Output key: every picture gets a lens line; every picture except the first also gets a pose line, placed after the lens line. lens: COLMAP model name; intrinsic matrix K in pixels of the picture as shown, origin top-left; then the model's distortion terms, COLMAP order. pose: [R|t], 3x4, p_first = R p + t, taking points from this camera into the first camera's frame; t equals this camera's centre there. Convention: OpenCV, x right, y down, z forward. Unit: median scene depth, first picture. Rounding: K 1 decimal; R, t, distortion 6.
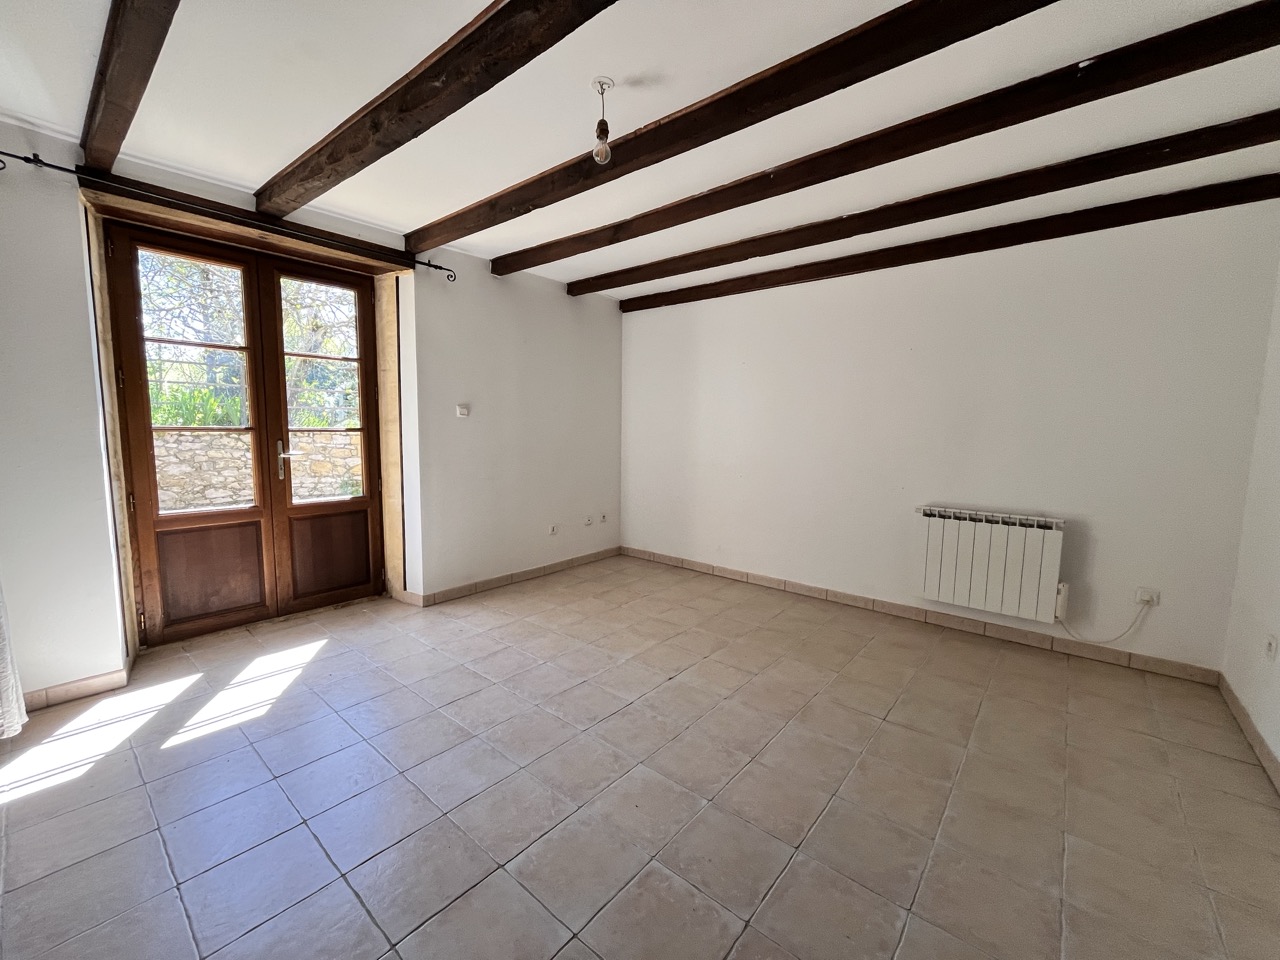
lens RADIAL K [[517.2, 0, 640.0], [0, 517.2, 480.0], [0, 0, 1]] dist [0.000456, 0.000223]
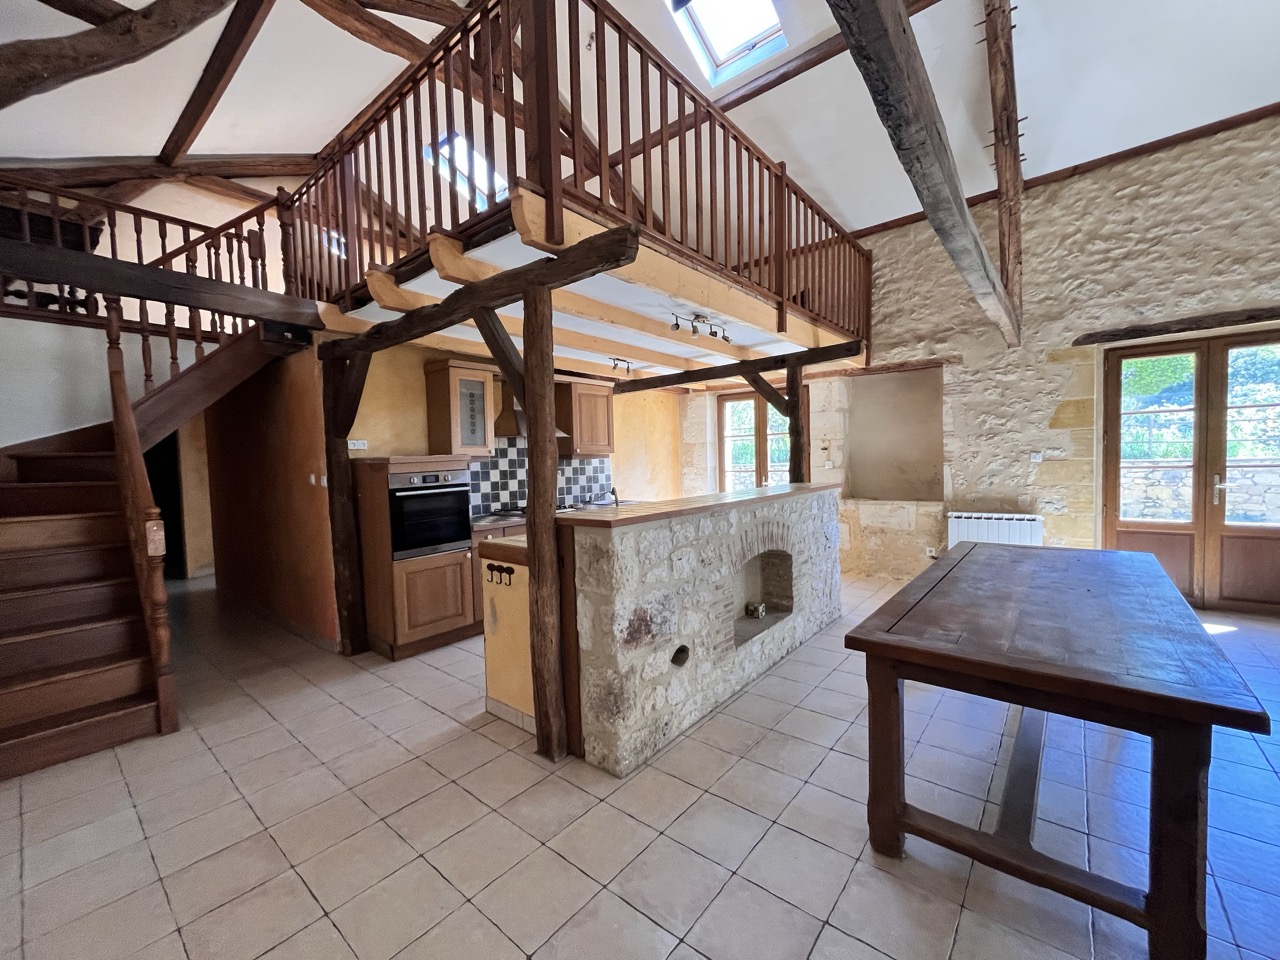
lens RADIAL K [[517.2, 0, 640.0], [0, 517.2, 480.0], [0, 0, 1]] dist [0.000456, 0.000223]
pose [[0.004341, 0.020621, -0.999778, 0.608315], [-0.084828, 0.996191, 0.020179, 0.033988], [0.996386, 0.084721, 0.006073, -0.462589]]
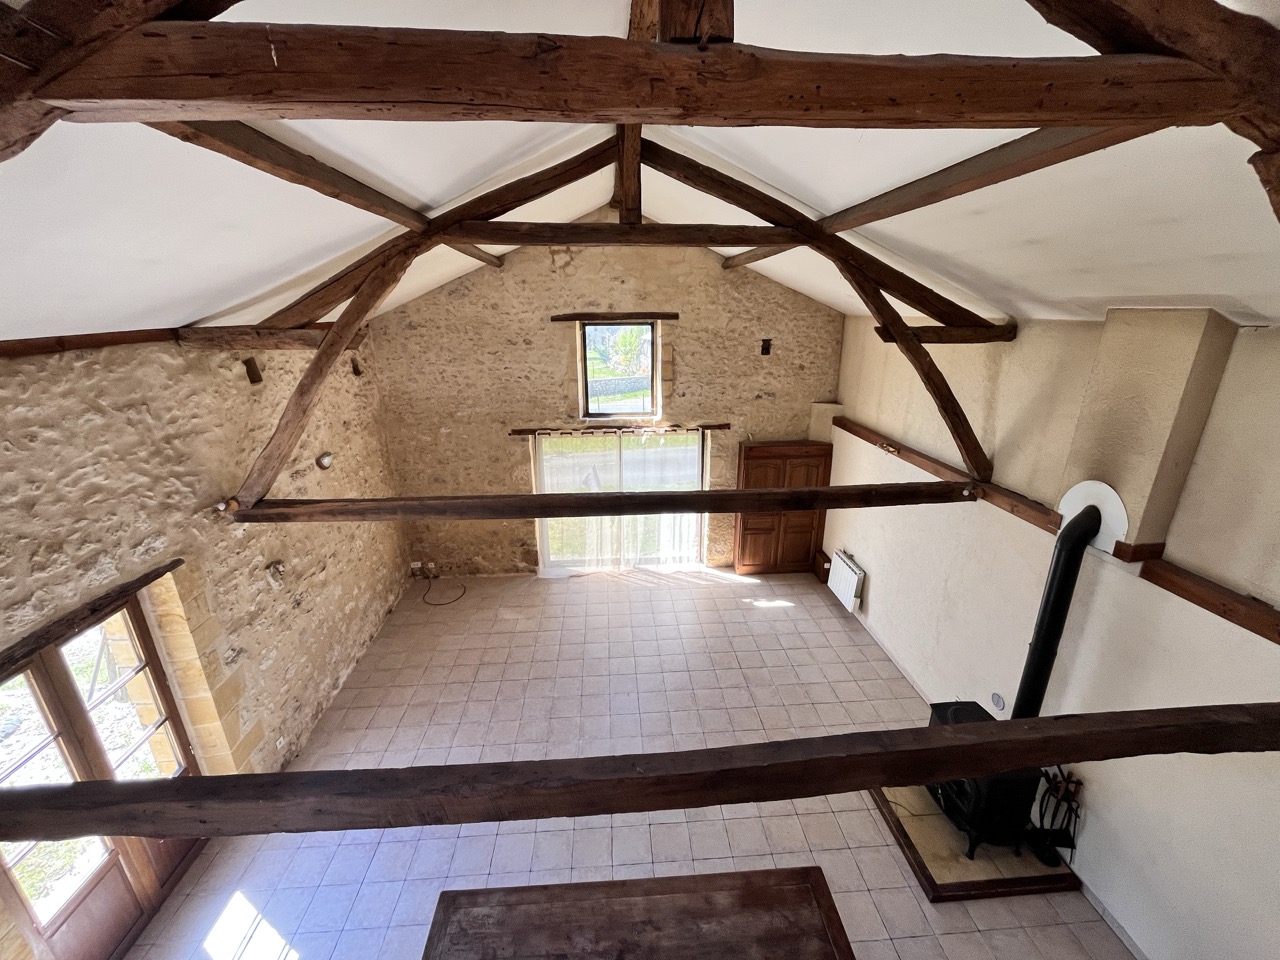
lens RADIAL K [[517.2, 0, 640.0], [0, 517.2, 480.0], [0, 0, 1]] dist [0.000456, 0.000223]
pose [[0.719660, -0.244779, 0.649748, -0.450973], [0.103693, 0.963191, 0.248012, -0.812633], [-0.686540, -0.111110, 0.718552, -0.410779]]
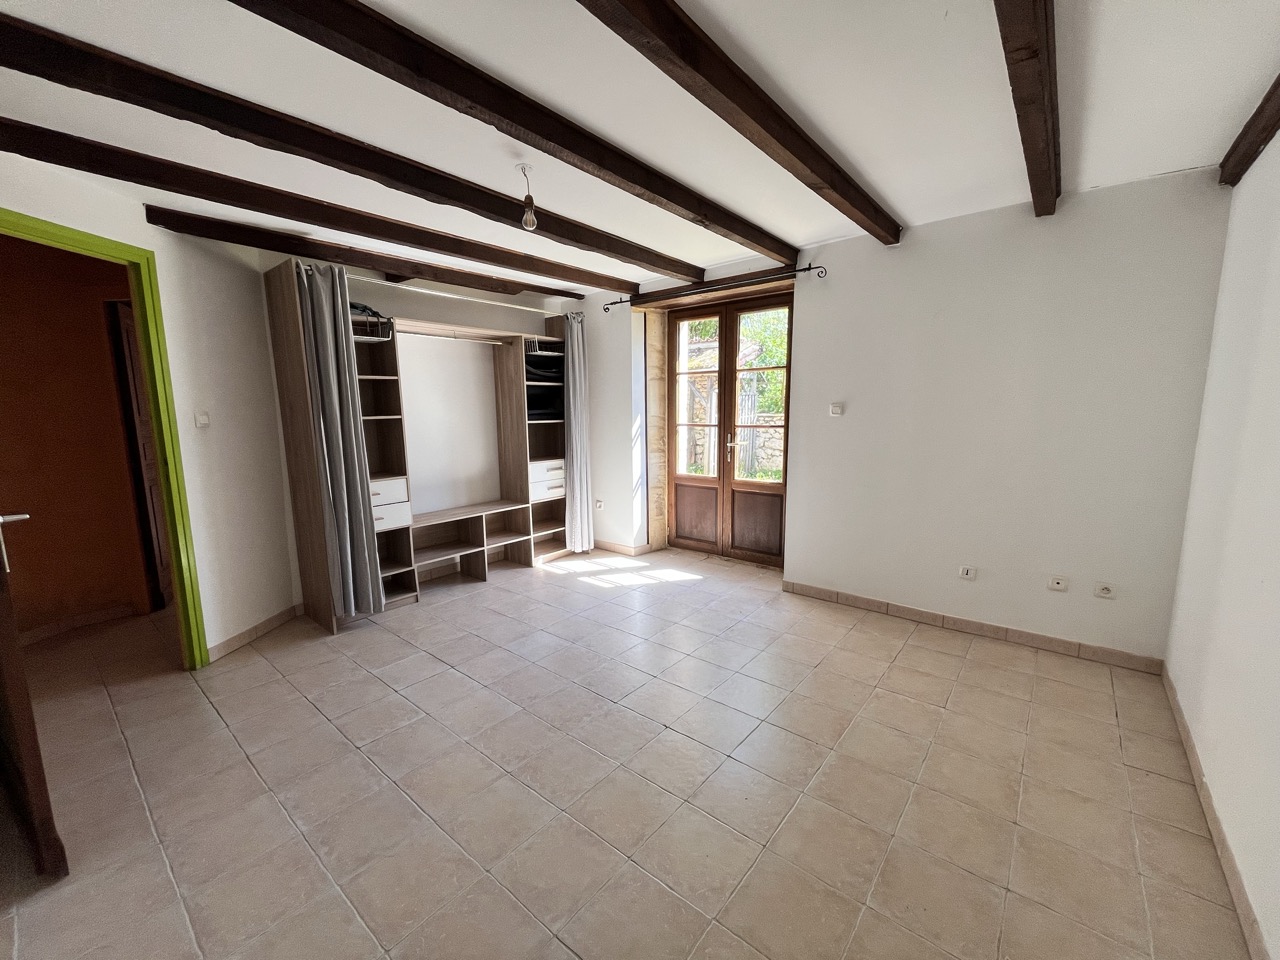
lens RADIAL K [[517.2, 0, 634.8], [0, 517.2, 474.8], [0, 0, 1]] dist [-0.000589, 0.000046]
pose [[0.006748, 0.121149, -0.992611, 0.709758], [-0.086859, 0.988953, 0.120112, -0.112033], [0.996198, 0.085407, 0.017196, 0.724300]]
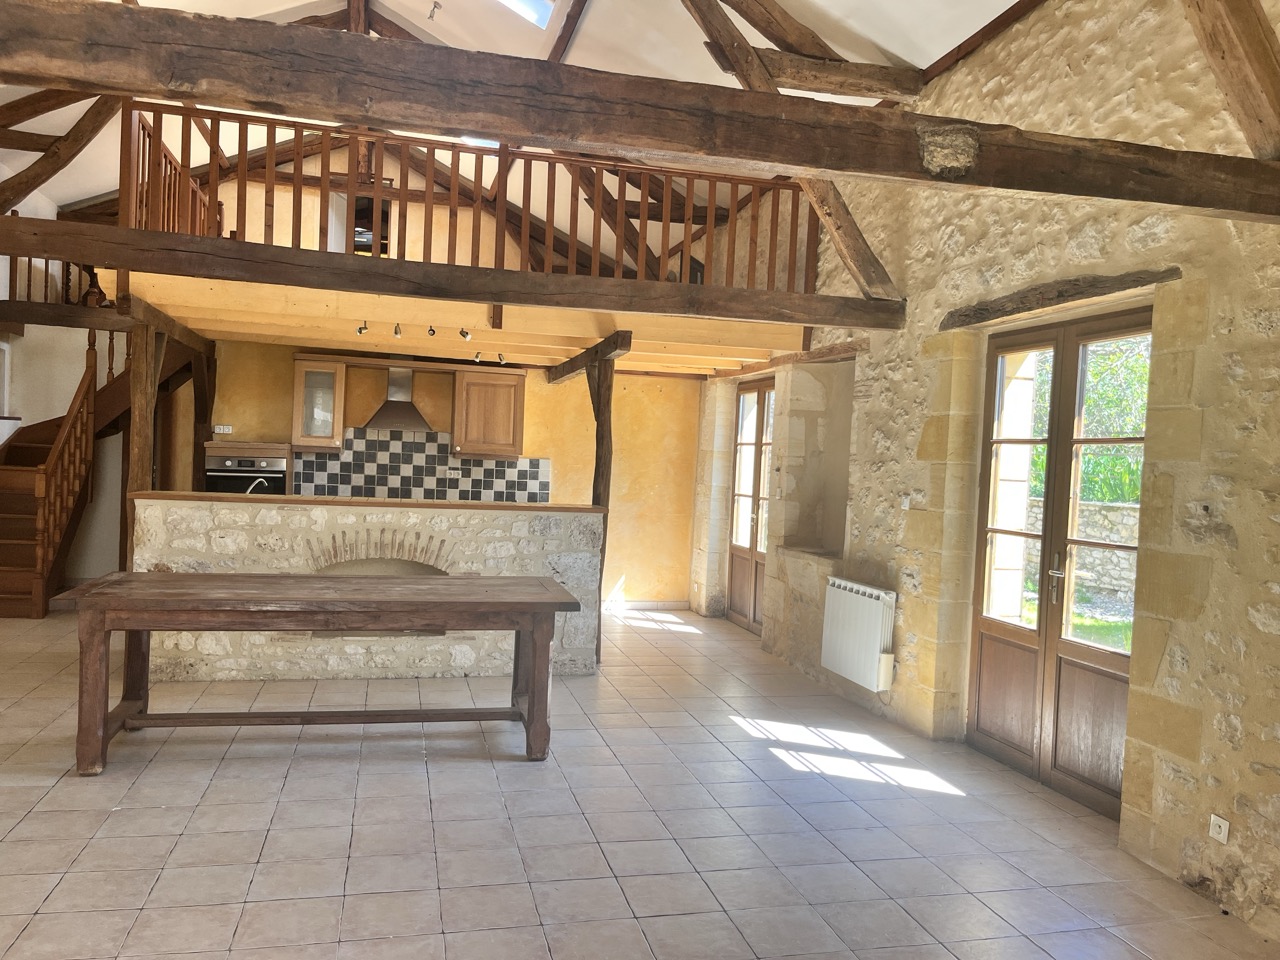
lens RADIAL K [[968.5, 0, 644.1], [0, 968.5, 484.3], [0, 0, 1]] dist [0.071939, -0.103245]
pose [[-0.581399, -0.023930, -0.813267, 0.854518], [-0.150053, 0.985575, 0.078272, -0.199200], [0.799662, 0.167540, -0.576603, 1.323554]]
